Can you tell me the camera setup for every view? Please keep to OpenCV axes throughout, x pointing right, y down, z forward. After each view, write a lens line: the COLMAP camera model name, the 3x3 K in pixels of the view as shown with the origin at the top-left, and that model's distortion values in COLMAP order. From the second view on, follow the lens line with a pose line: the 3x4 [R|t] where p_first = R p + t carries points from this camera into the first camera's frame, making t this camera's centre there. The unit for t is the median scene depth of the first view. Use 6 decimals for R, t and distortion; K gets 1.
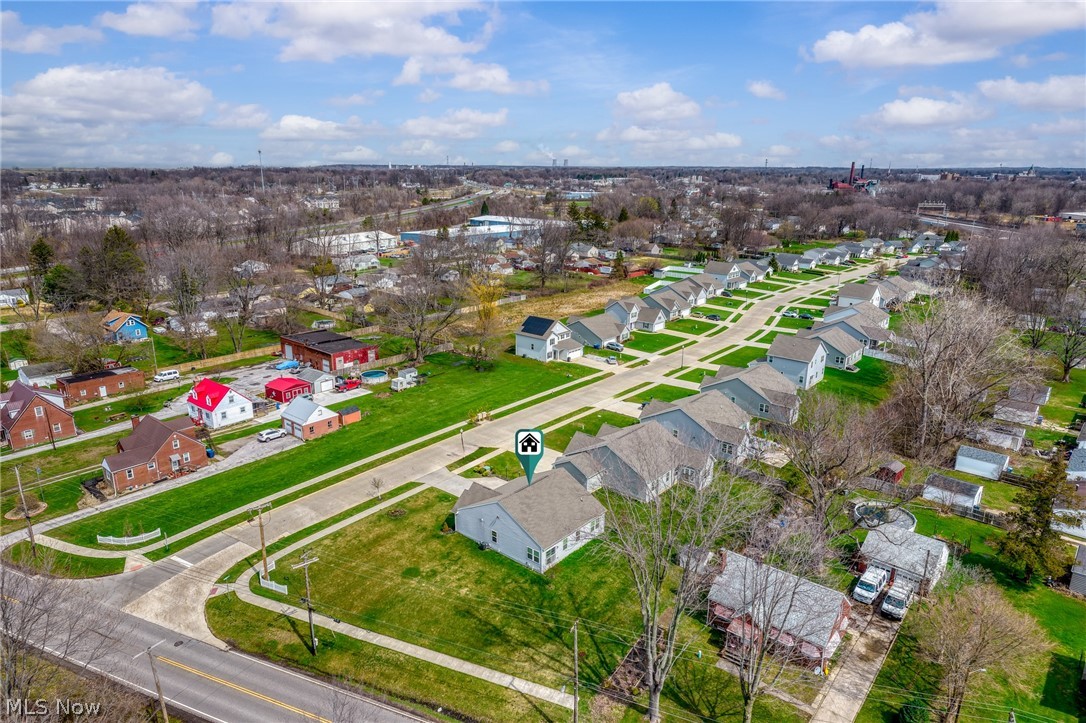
lens RADIAL K [[681.1, 0, 543.8], [0, 681.1, 360.7], [0, 0, 1]] dist [0.006154, -0.001962]
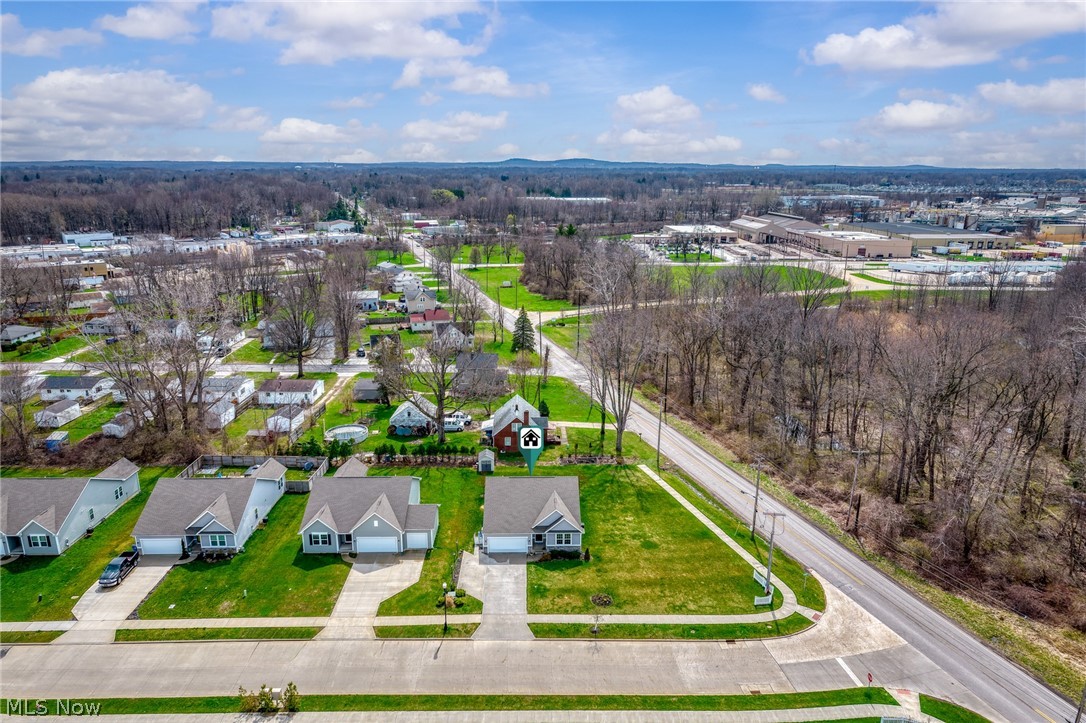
lens RADIAL K [[681.1, 0, 546.0], [0, 681.1, 361.5], [0, 0, 1]] dist [0.006154, -0.001962]
pose [[-0.654107, -0.211647, 0.726189, -0.834167], [0.208866, 0.872191, 0.442332, -0.484945], [-0.726993, 0.441009, -0.526301, 1.580363]]
